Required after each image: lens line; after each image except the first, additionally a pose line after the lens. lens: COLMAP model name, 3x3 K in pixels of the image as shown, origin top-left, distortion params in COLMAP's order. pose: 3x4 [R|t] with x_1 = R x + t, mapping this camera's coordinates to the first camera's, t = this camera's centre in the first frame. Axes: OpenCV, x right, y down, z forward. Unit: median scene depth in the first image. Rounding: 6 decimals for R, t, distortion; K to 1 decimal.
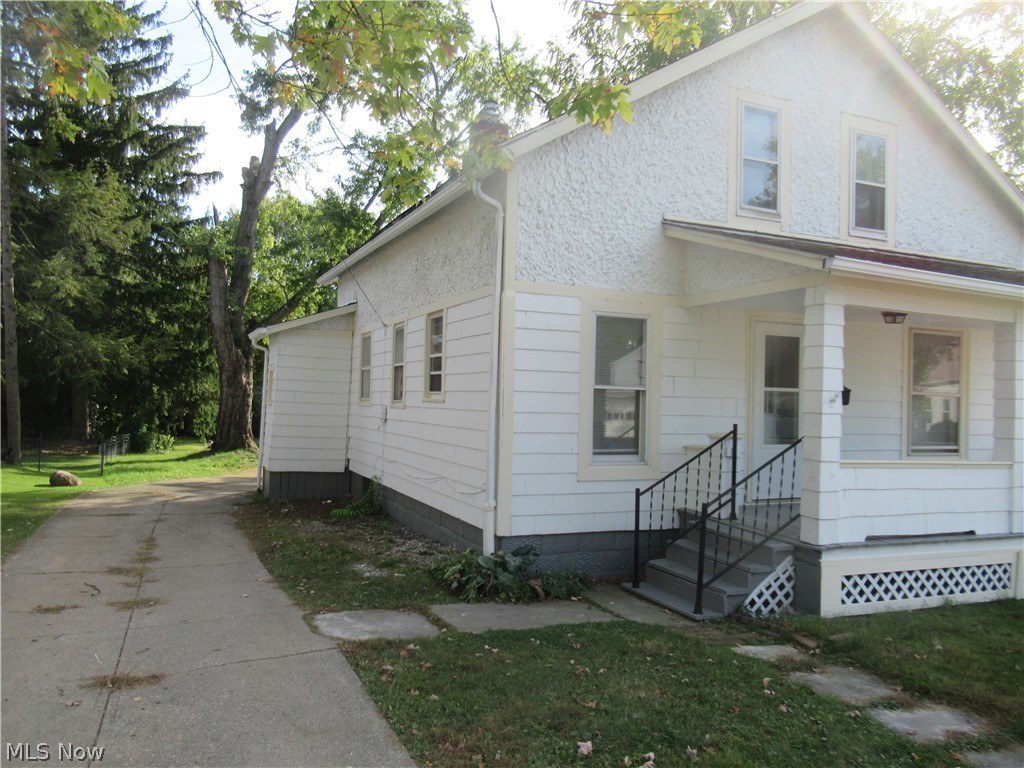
lens RADIAL K [[765.3, 0, 512.2], [0, 765.3, 388.7], [0, 0, 1]] dist [-0.000711, -0.002122]
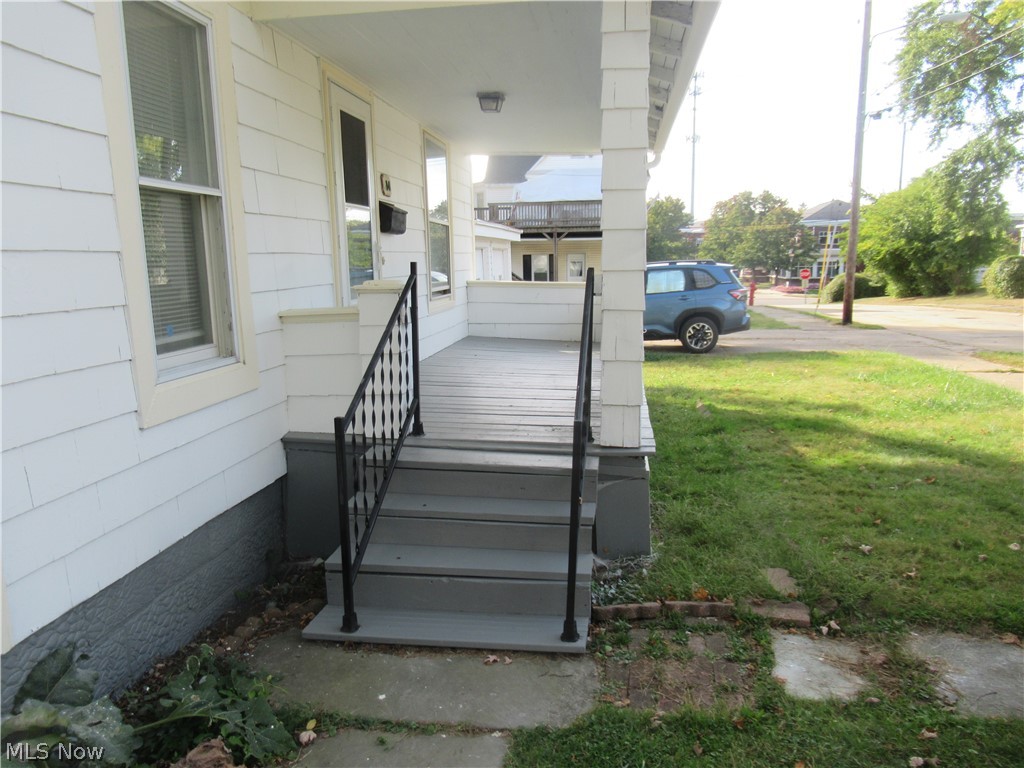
lens RADIAL K [[765.3, 0, 512.2], [0, 765.3, 388.7], [0, 0, 1]] dist [-0.000711, -0.002122]
pose [[0.513312, -0.176763, 0.839801, -0.158173], [0.018091, 0.980570, 0.195335, 0.032872], [-0.858012, -0.085075, 0.506536, 0.744373]]
